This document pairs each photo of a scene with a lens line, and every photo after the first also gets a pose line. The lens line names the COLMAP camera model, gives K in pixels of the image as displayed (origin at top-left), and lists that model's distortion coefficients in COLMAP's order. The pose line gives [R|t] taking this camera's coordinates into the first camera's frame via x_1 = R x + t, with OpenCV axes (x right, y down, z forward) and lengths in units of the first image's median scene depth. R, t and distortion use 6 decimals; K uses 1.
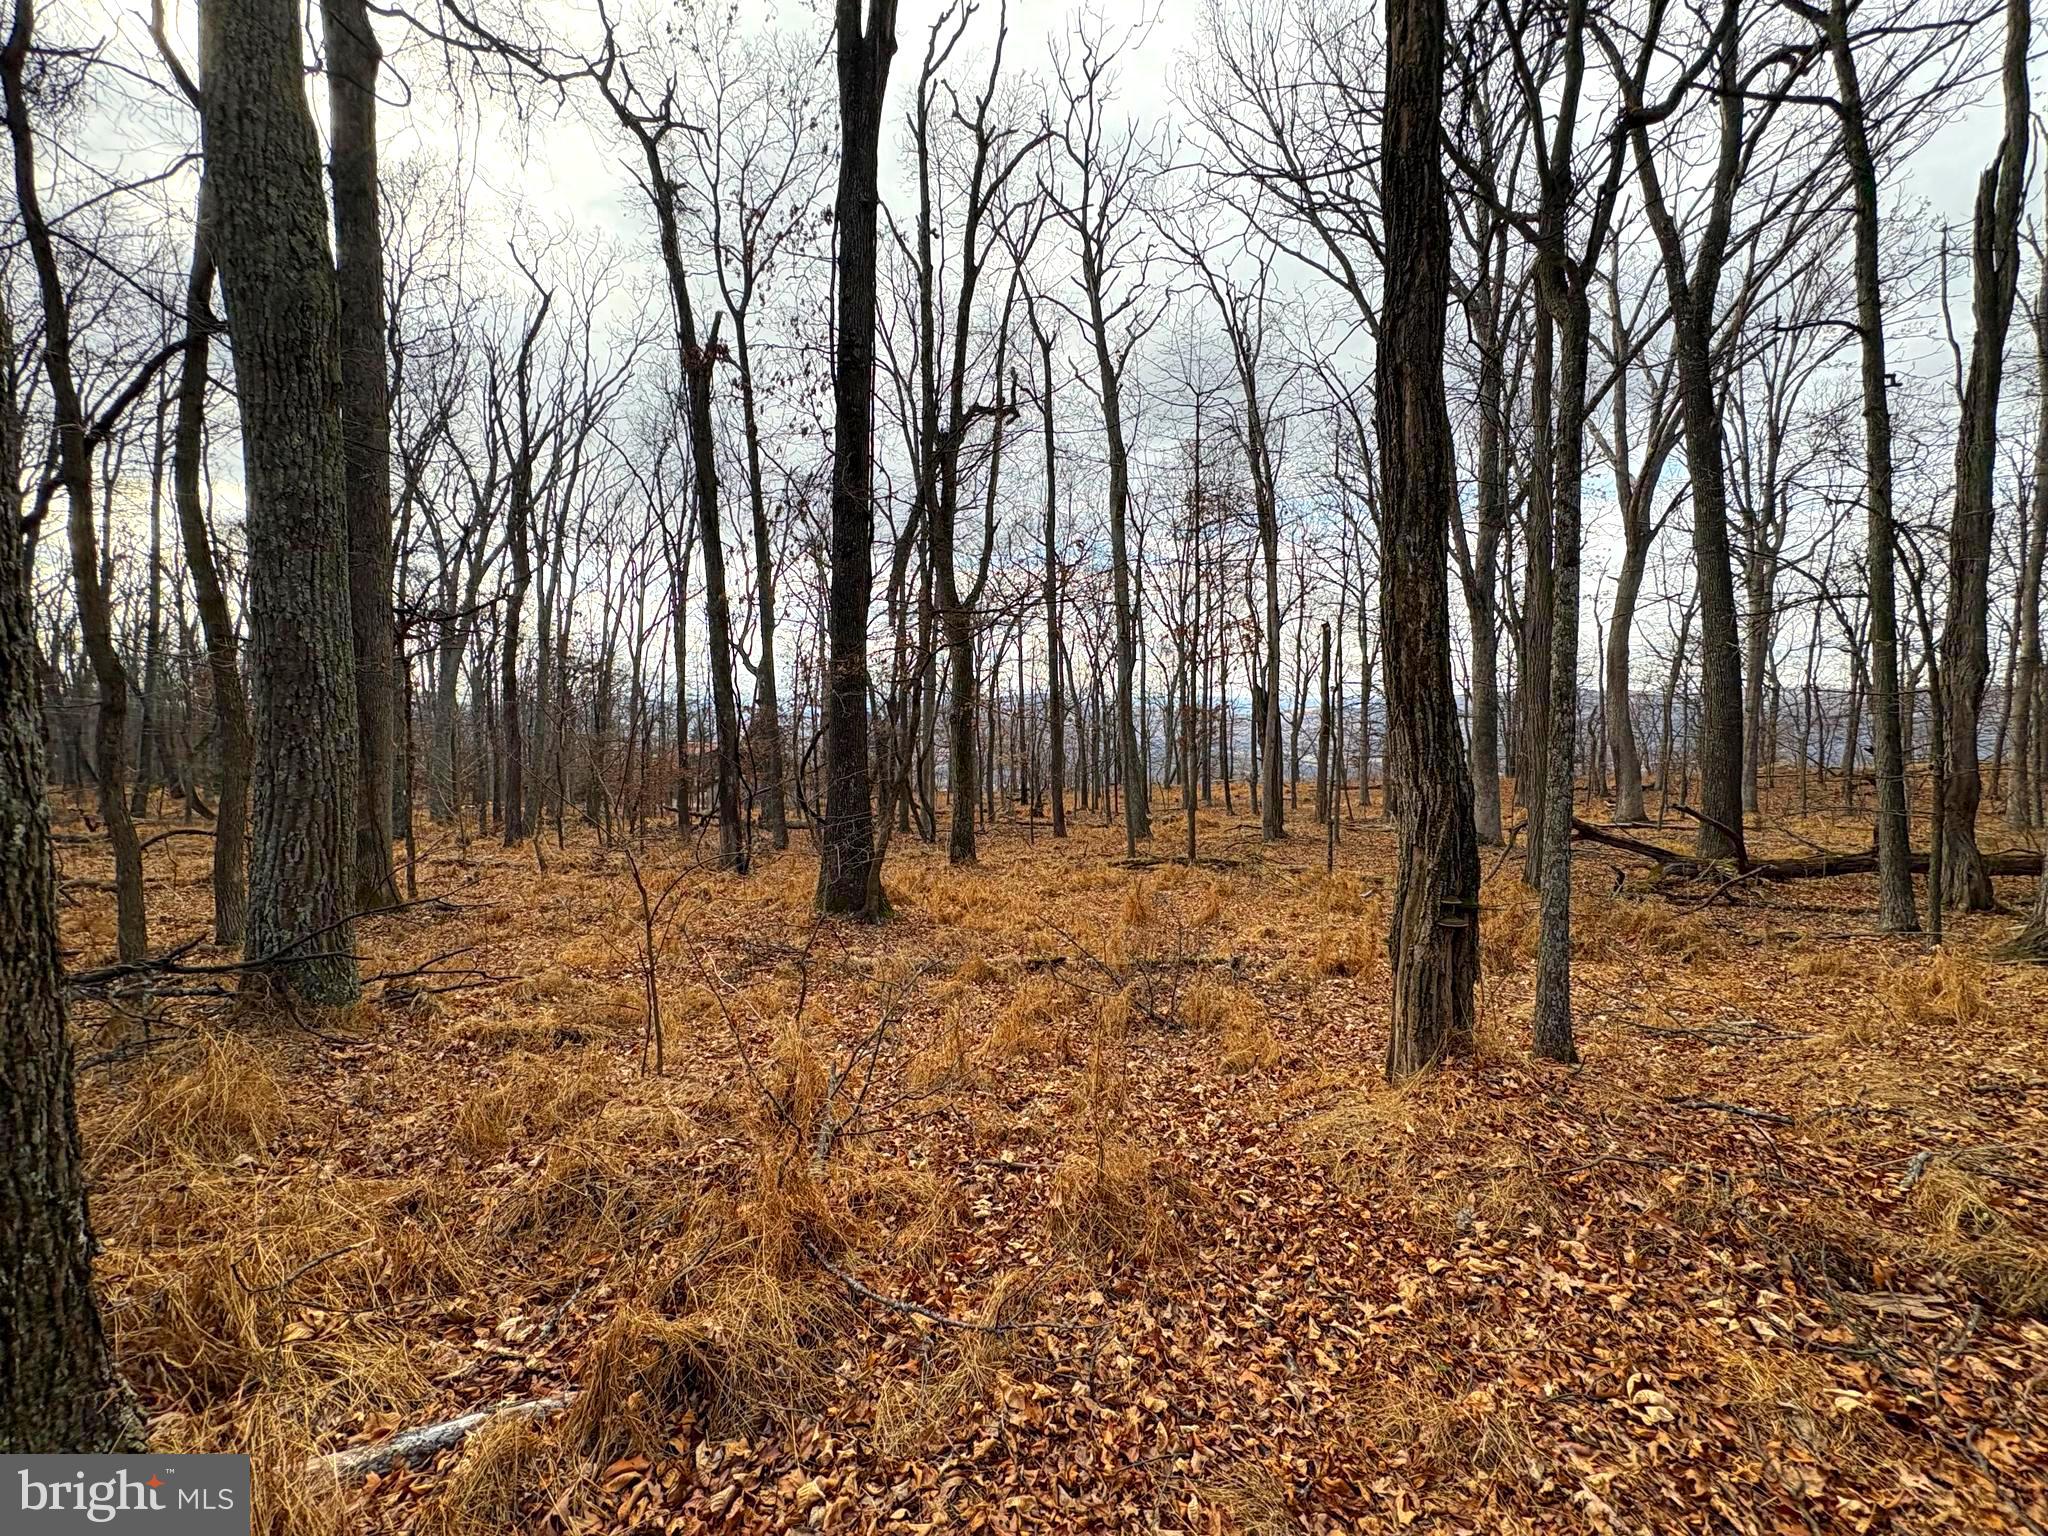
lens RADIAL K [[810.9, 0, 1010.3], [0, 810.9, 766.7], [0, 0, 1]] dist [0.002661, -0.000320]
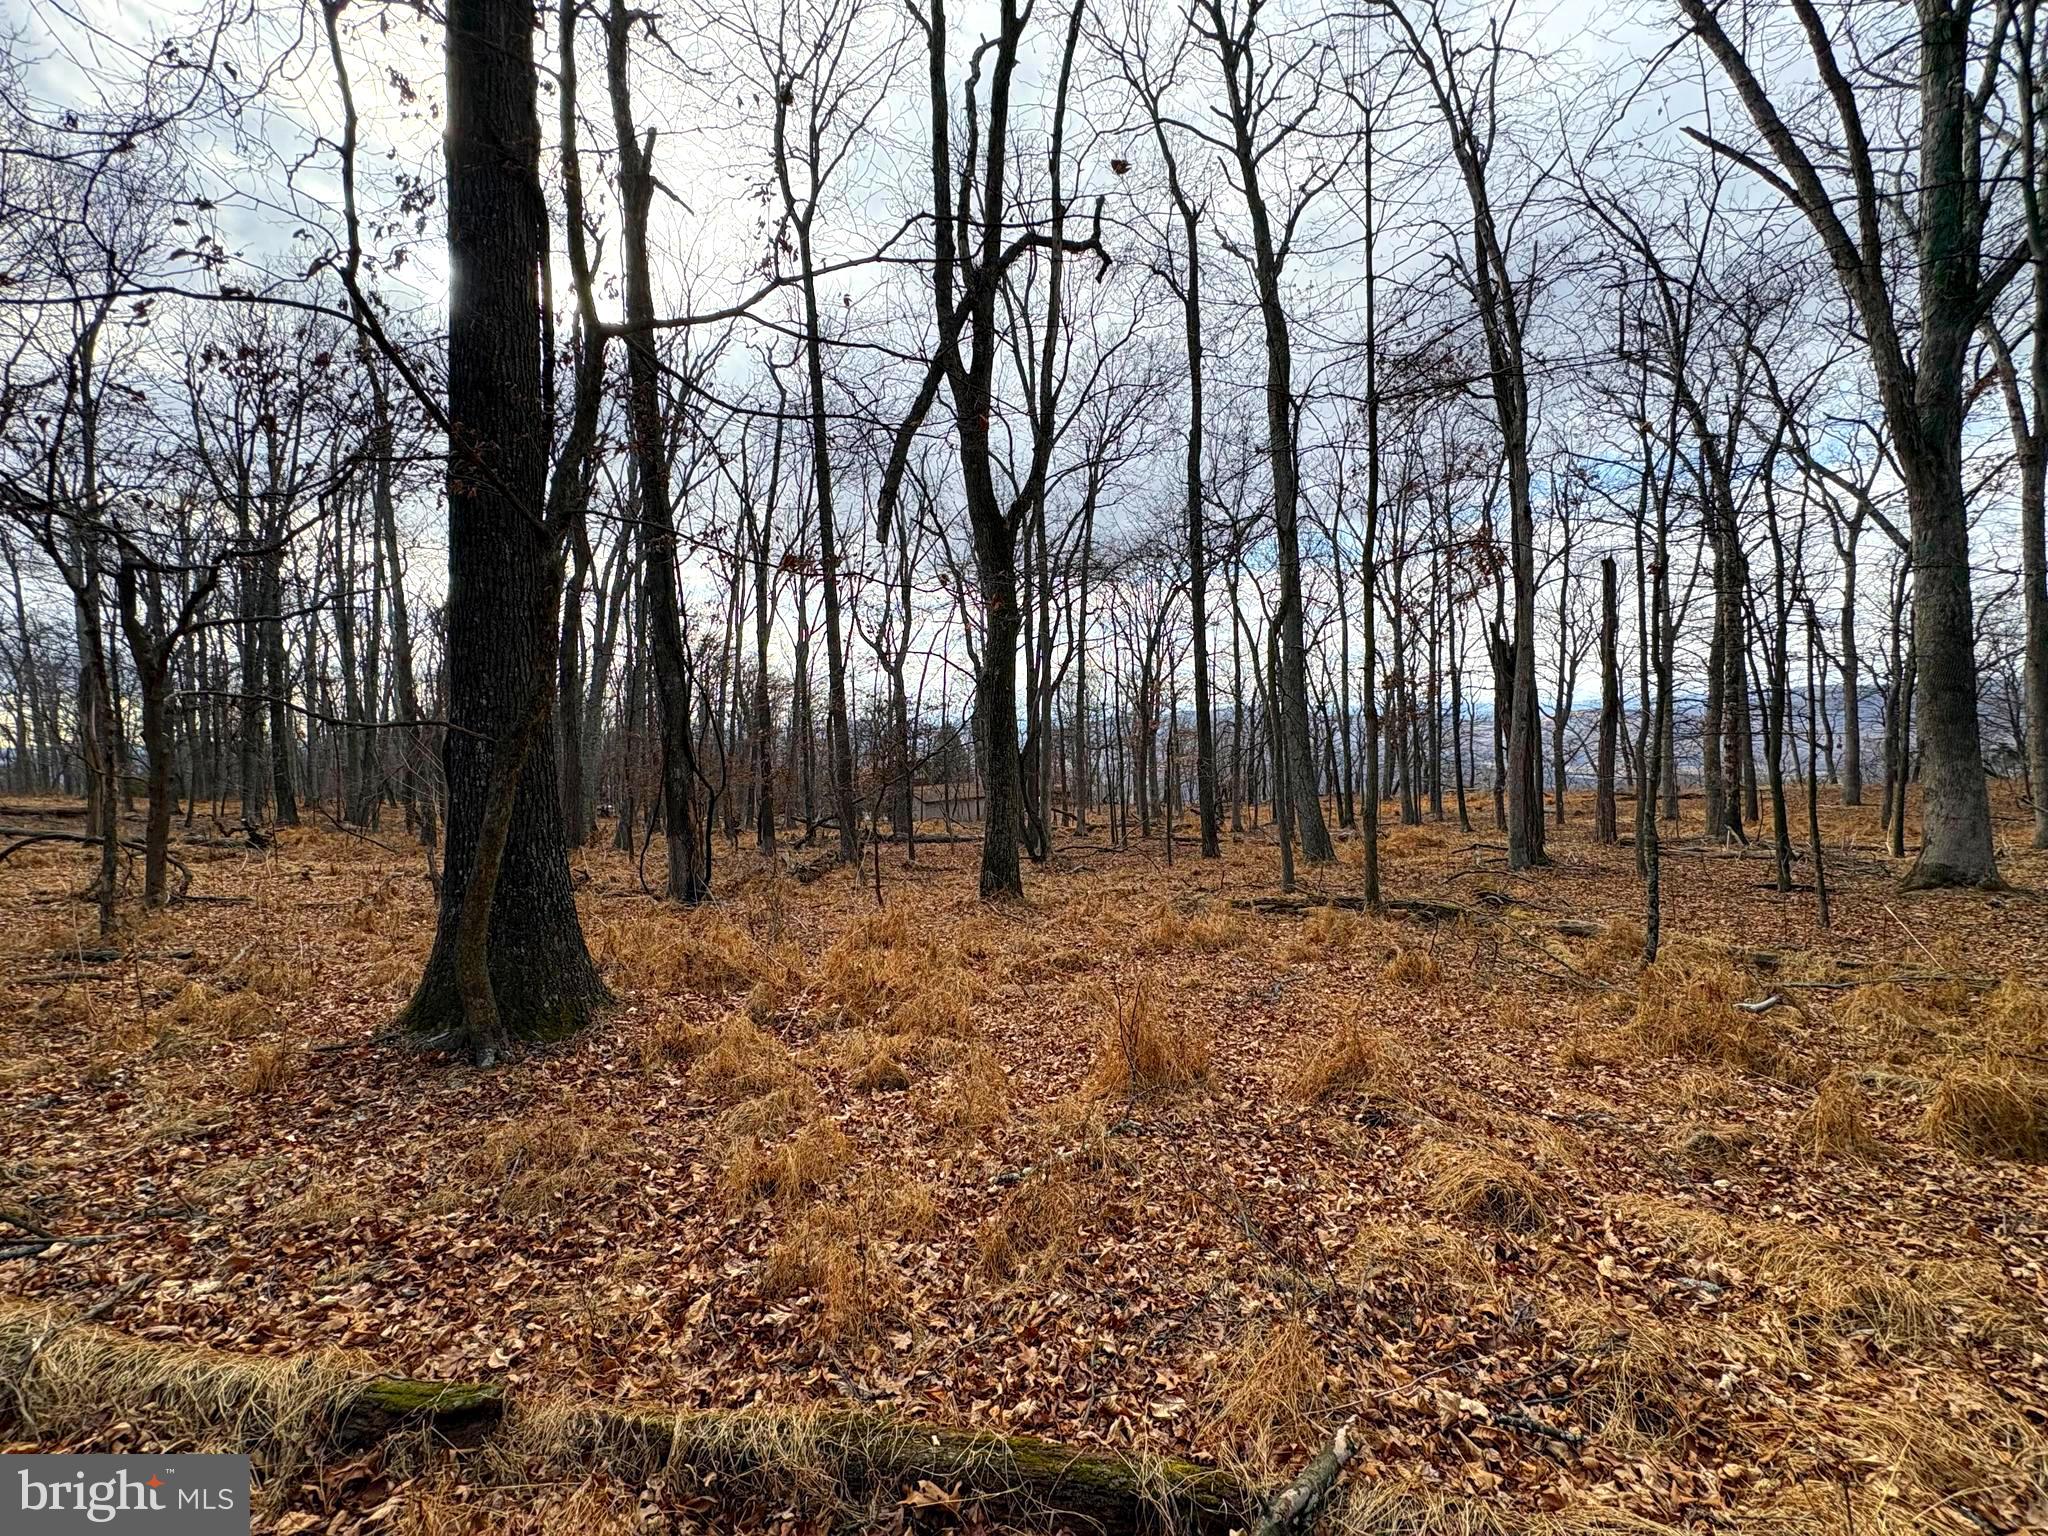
lens RADIAL K [[810.9, 0, 1025.5], [0, 810.9, 766.6], [0, 0, 1]] dist [0.002661, -0.000320]
pose [[0.970670, -0.008732, -0.240256, 0.075774], [0.003863, 0.999778, -0.020730, 0.017273], [0.240383, 0.019194, 0.970488, 0.226379]]
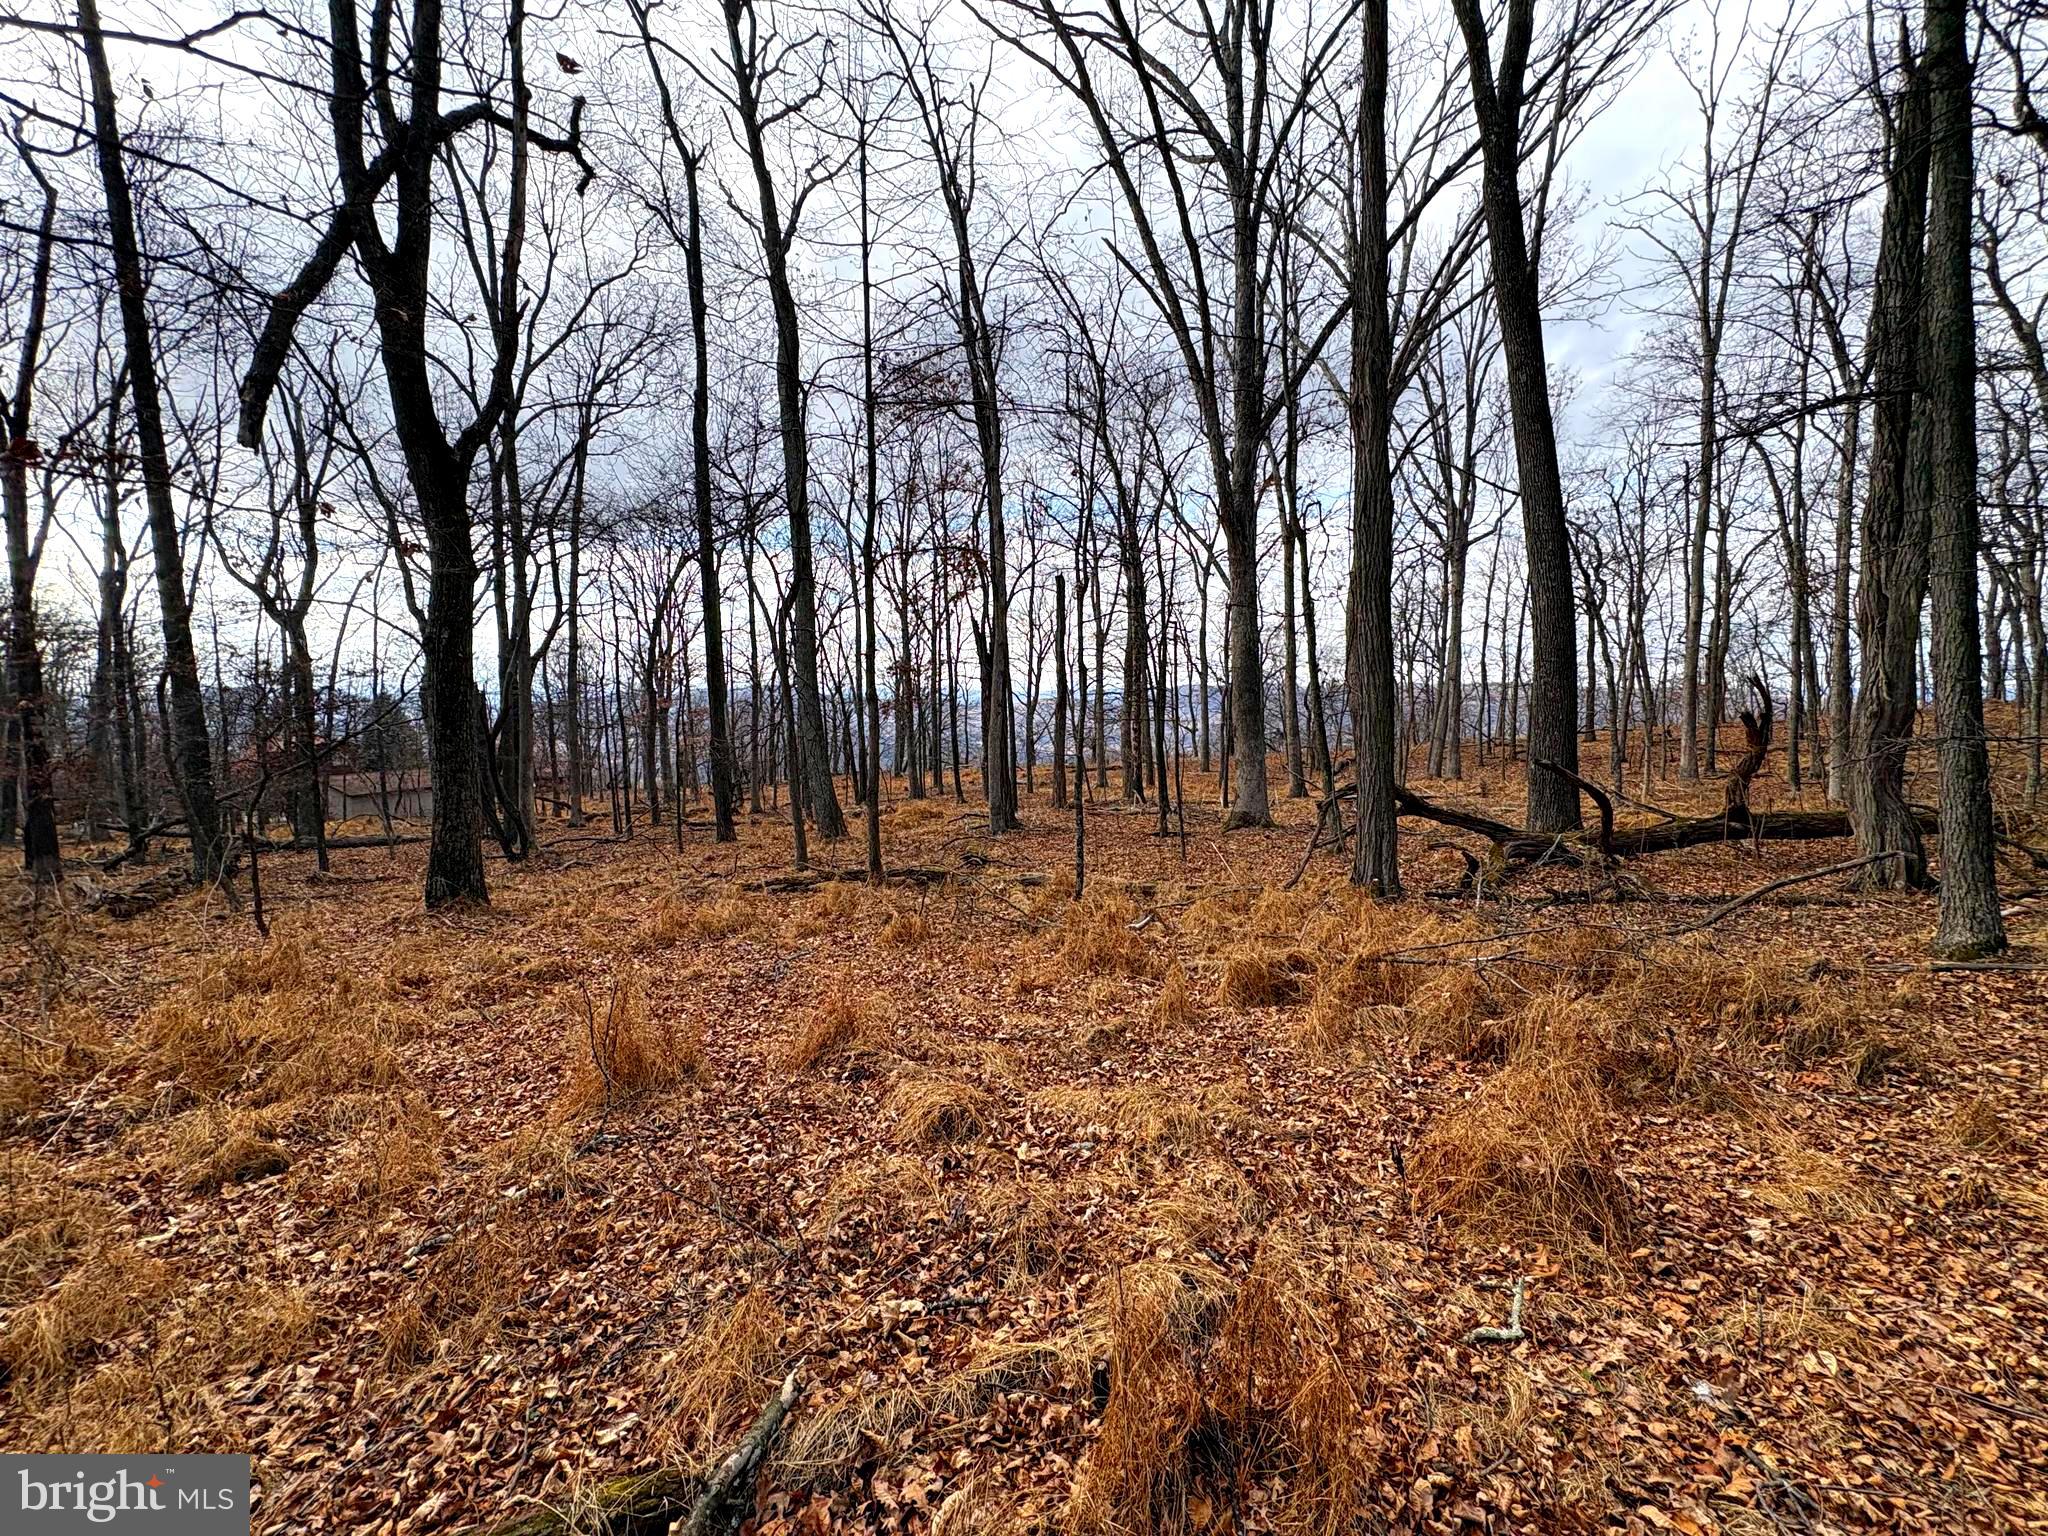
lens RADIAL K [[810.9, 0, 1020.3], [0, 810.9, 765.1], [0, 0, 1]] dist [0.002661, -0.000320]
pose [[0.947912, -0.022814, 0.317715, 0.081876], [0.021137, 0.999739, 0.008723, 0.017244], [-0.317831, -0.001554, 0.948146, 0.225295]]
